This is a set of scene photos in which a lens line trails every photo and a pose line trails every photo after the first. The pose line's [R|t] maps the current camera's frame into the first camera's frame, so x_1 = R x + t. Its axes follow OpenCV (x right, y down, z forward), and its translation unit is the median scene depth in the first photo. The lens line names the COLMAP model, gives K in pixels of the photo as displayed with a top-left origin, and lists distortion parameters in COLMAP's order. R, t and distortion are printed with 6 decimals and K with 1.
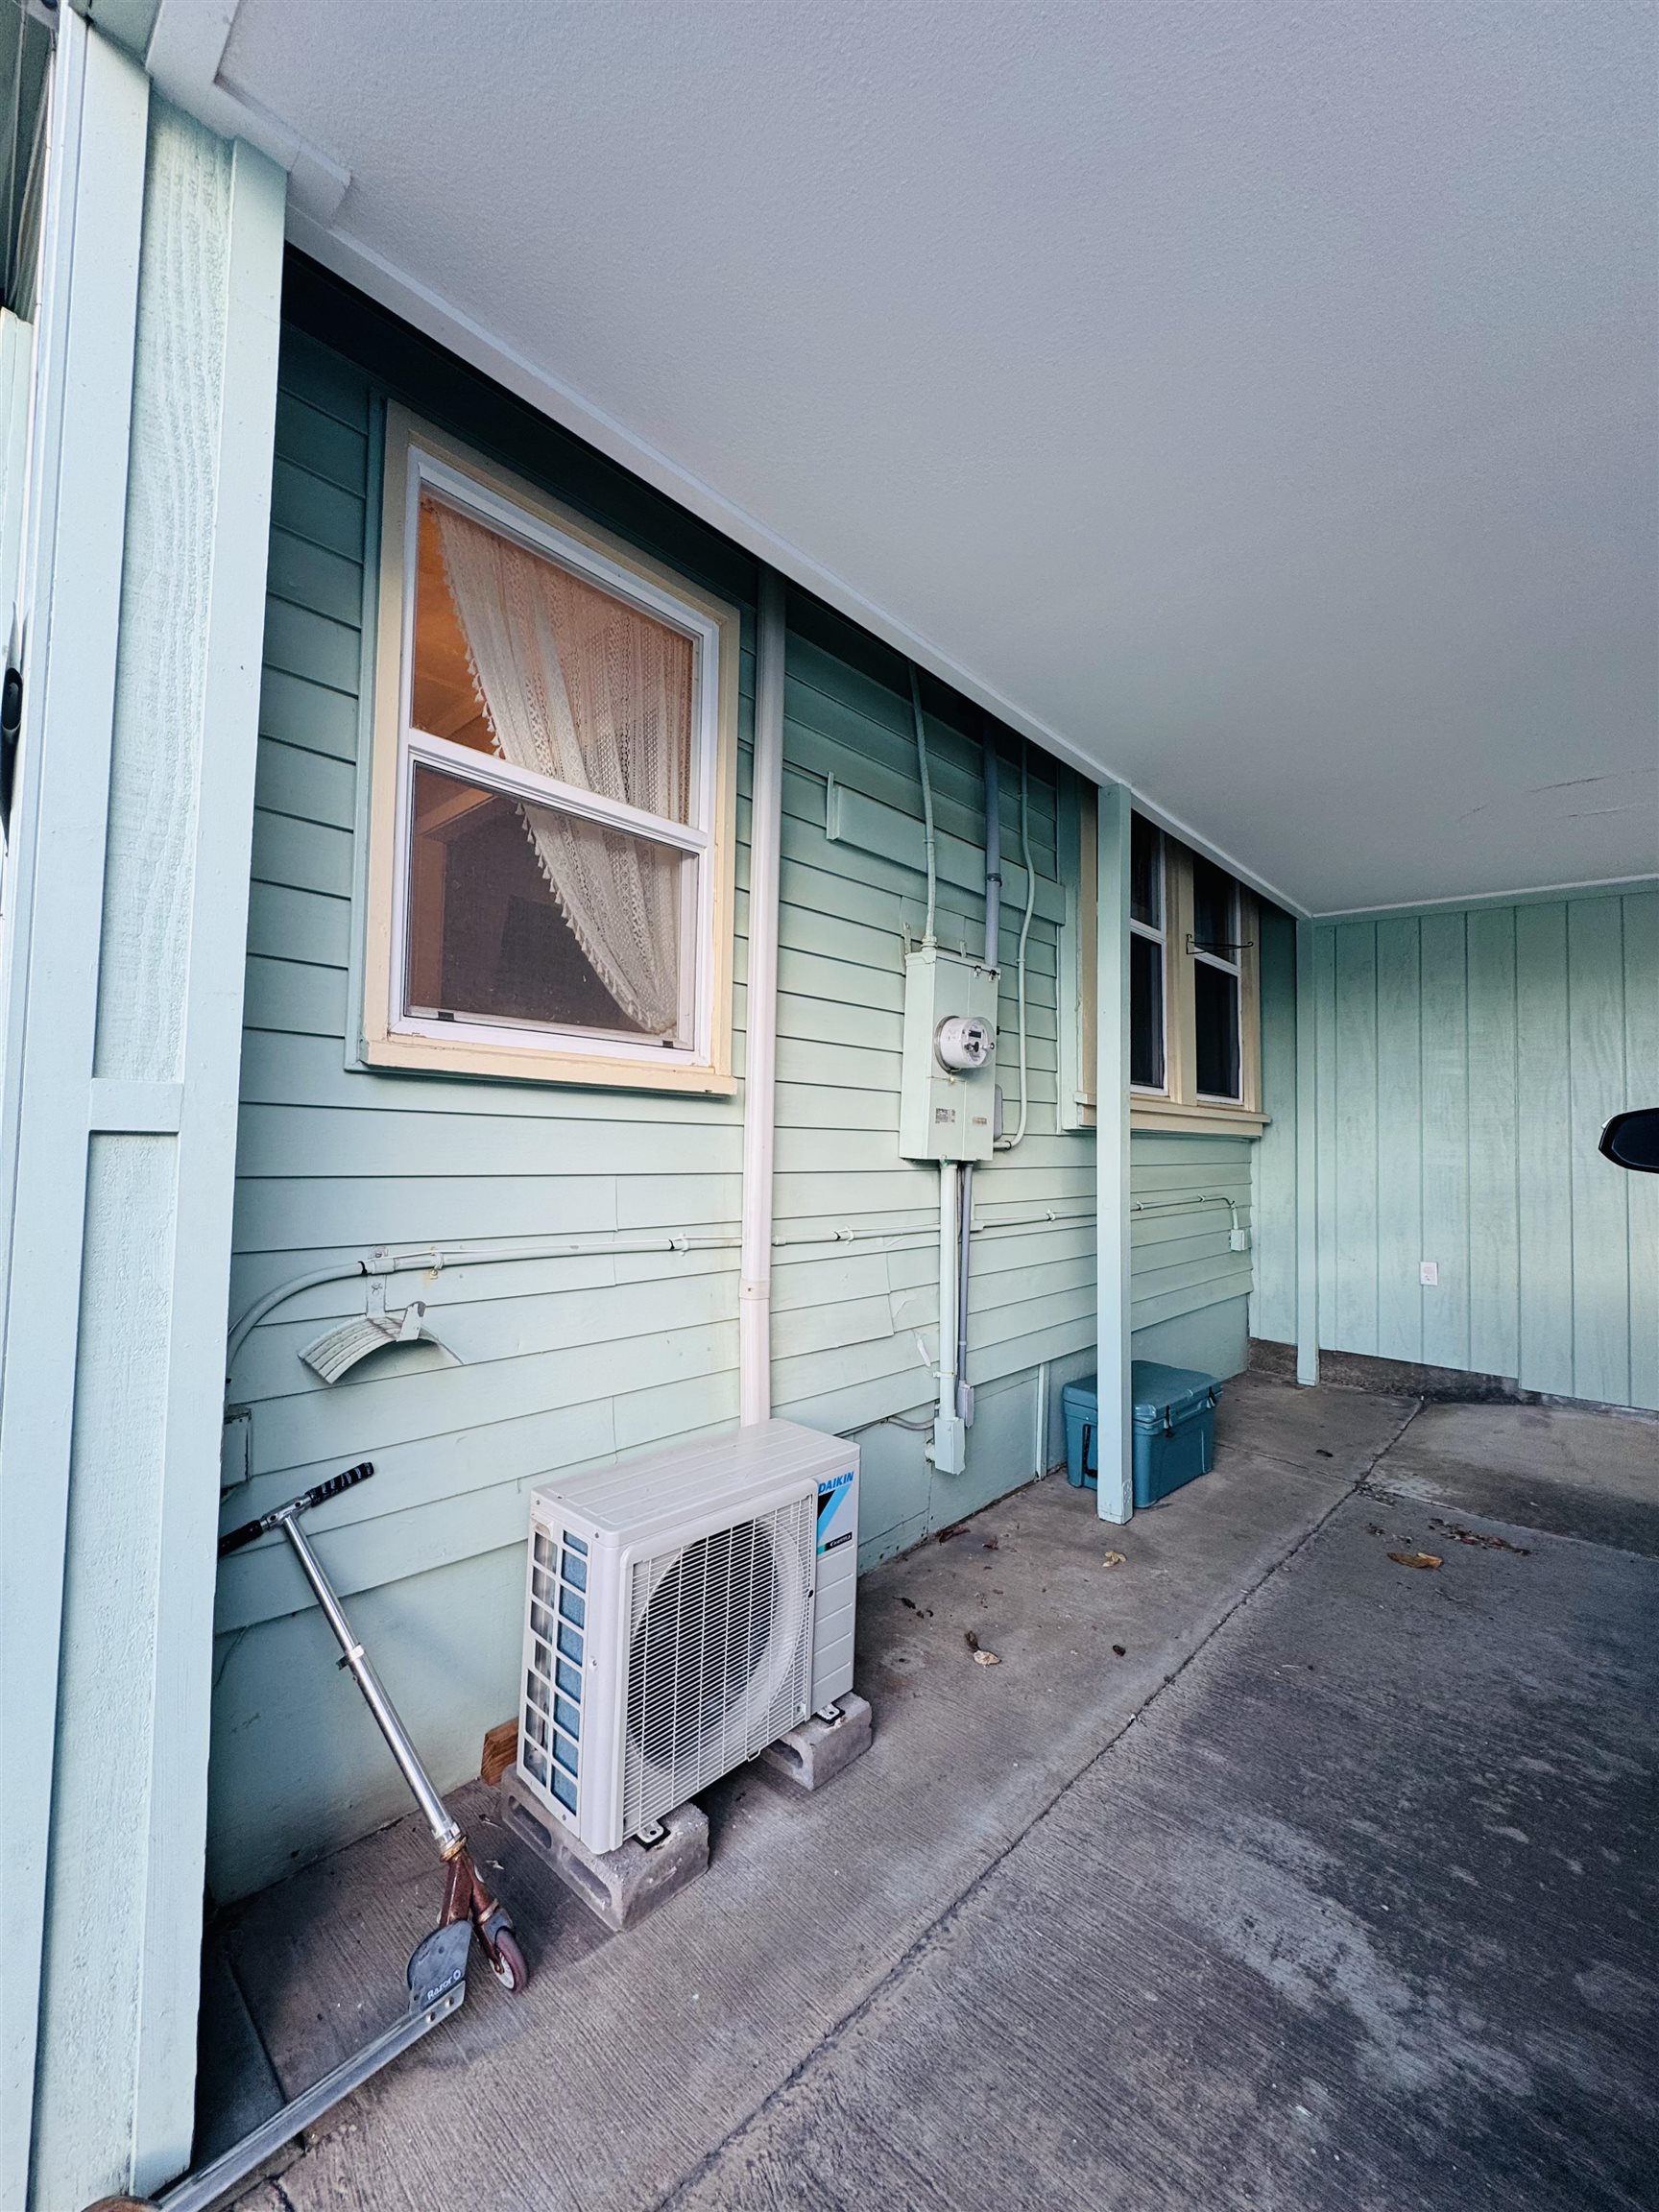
lens RADIAL K [[889.6, 0, 828.4], [0, 889.6, 1102.3], [0, 0, 1]] dist [-0.005261, 0.000578]
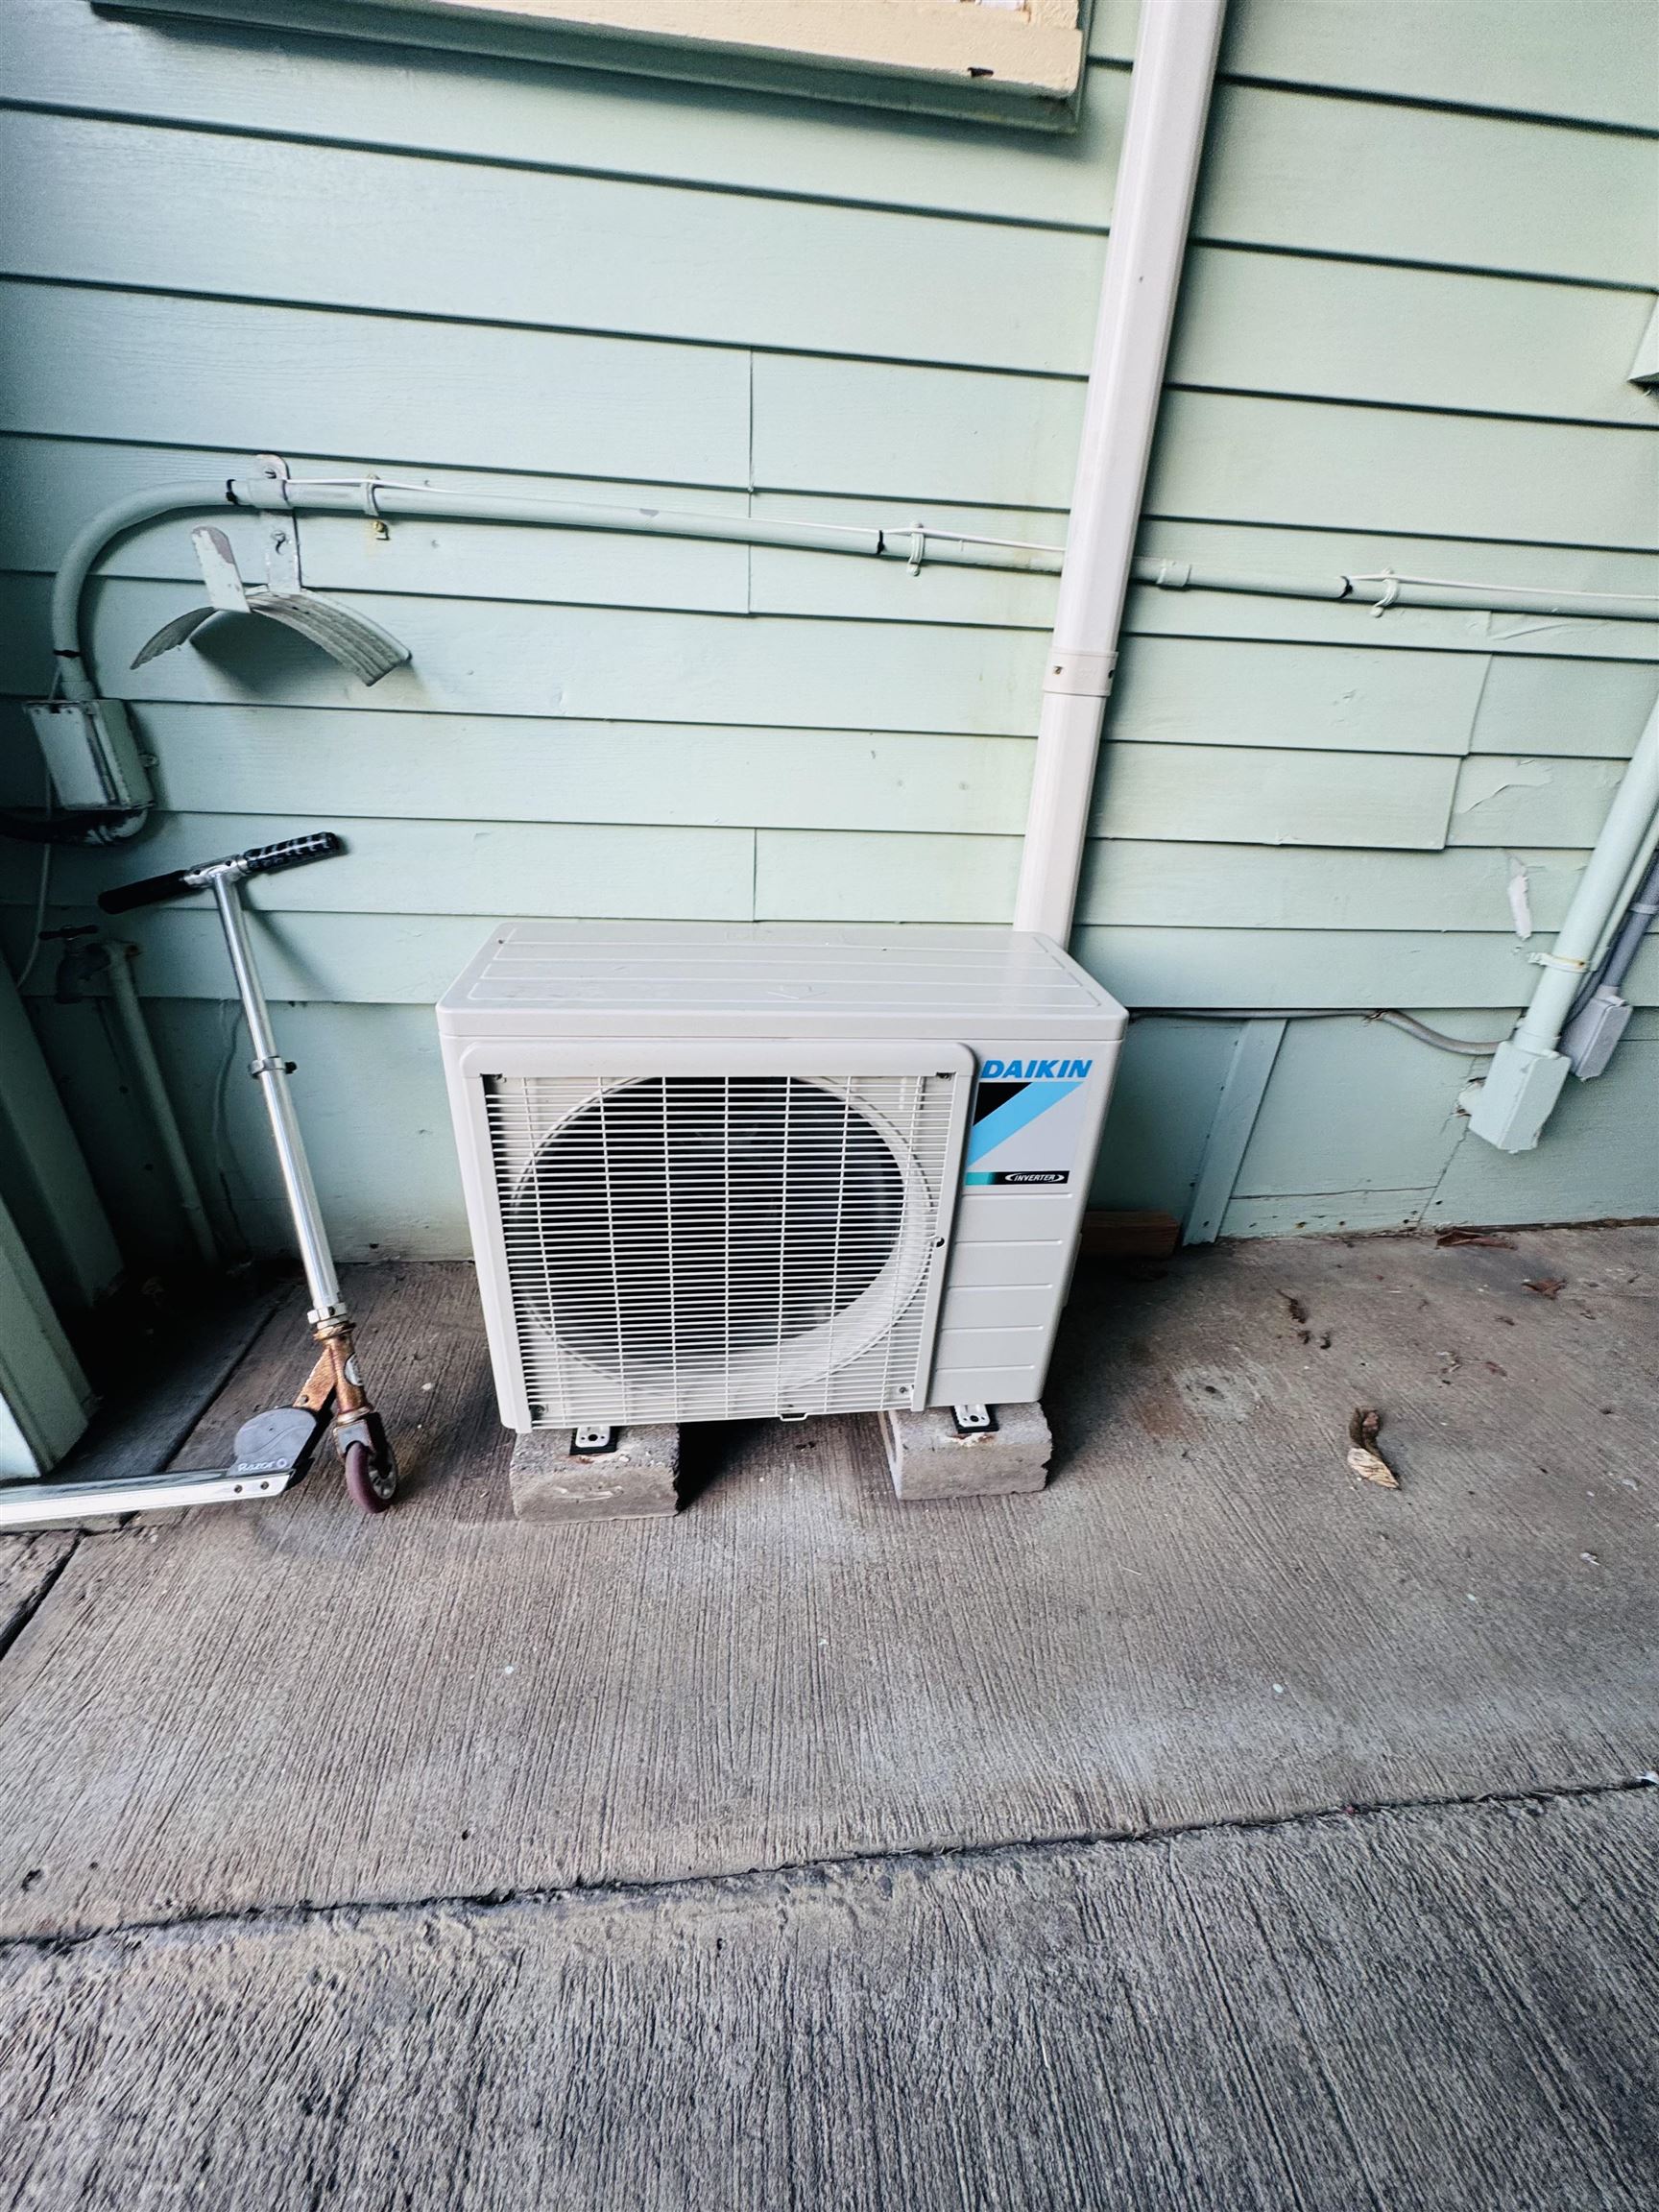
lens RADIAL K [[889.6, 0, 828.3], [0, 889.6, 1099.9], [0, 0, 1]] dist [-0.005261, 0.000578]
pose [[0.752610, 0.314886, -0.578295, 0.168117], [-0.000106, 0.878303, 0.478105, 0.183662], [0.658467, -0.359765, 0.661053, 0.514911]]
